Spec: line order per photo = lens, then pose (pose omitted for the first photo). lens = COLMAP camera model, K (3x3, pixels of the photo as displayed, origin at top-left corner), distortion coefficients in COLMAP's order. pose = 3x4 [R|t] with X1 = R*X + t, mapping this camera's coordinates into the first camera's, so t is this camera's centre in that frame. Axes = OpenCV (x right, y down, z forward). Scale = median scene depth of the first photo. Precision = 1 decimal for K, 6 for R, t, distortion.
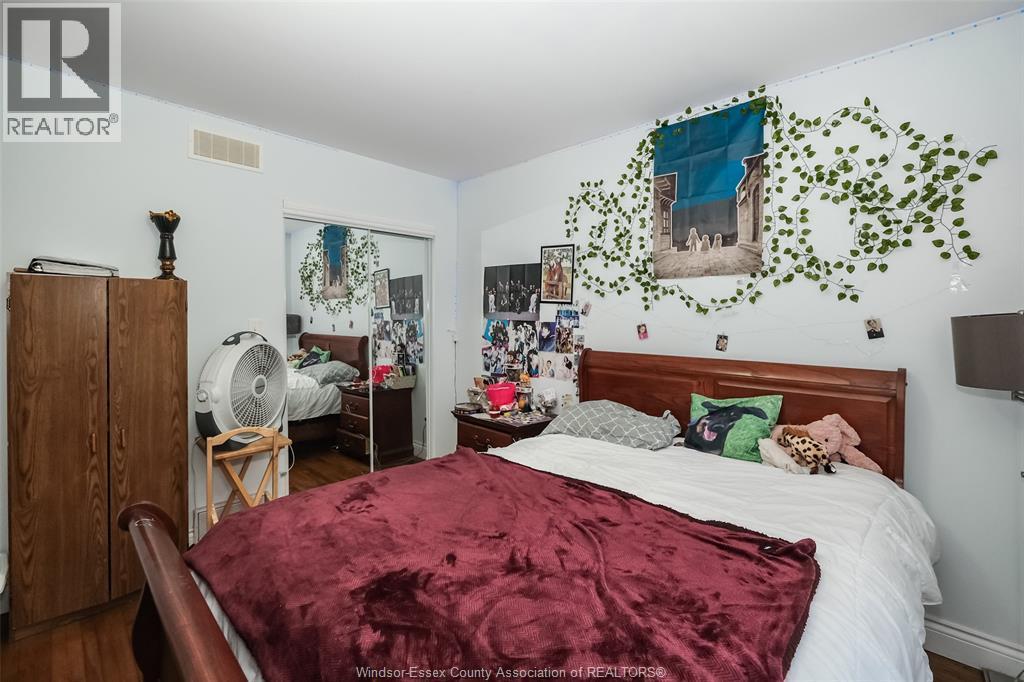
lens RADIAL K [[448.8, 0, 527.9], [0, 448.8, 324.3], [0, 0, 1]] dist [-0.001547, 0.000033]
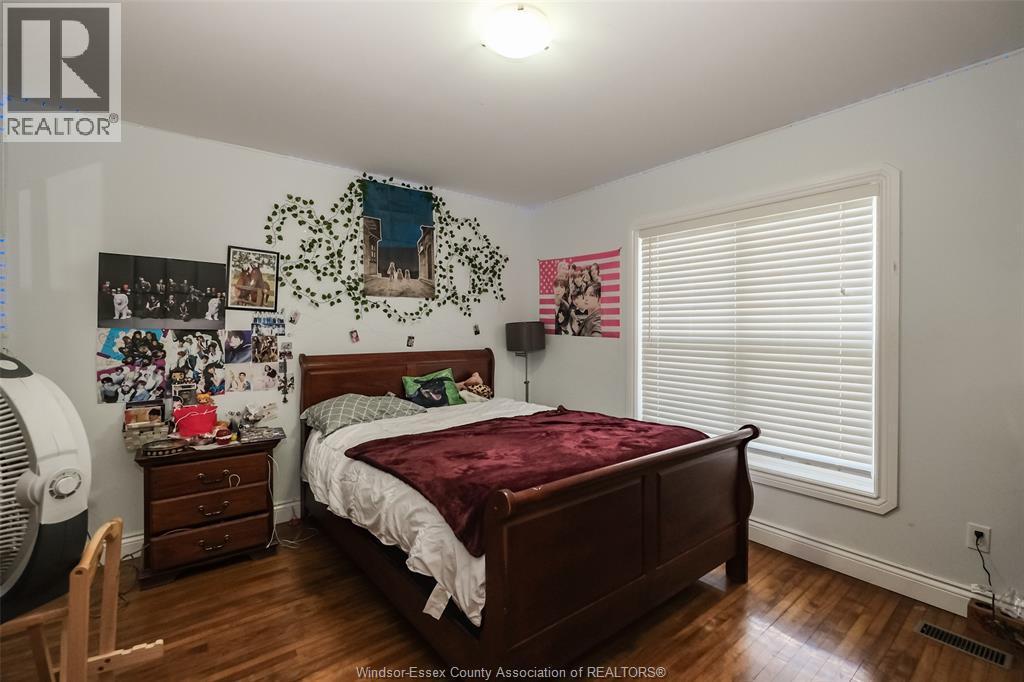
lens RADIAL K [[452.9, 0, 511.5], [0, 452.9, 338.3], [0, 0, 1]] dist [-0.001220, -0.000707]
pose [[0.161890, -0.031699, 0.986300, -0.929467], [0.018535, 0.999405, 0.029077, -0.007010], [-0.986635, 0.013574, 0.162381, 0.366613]]
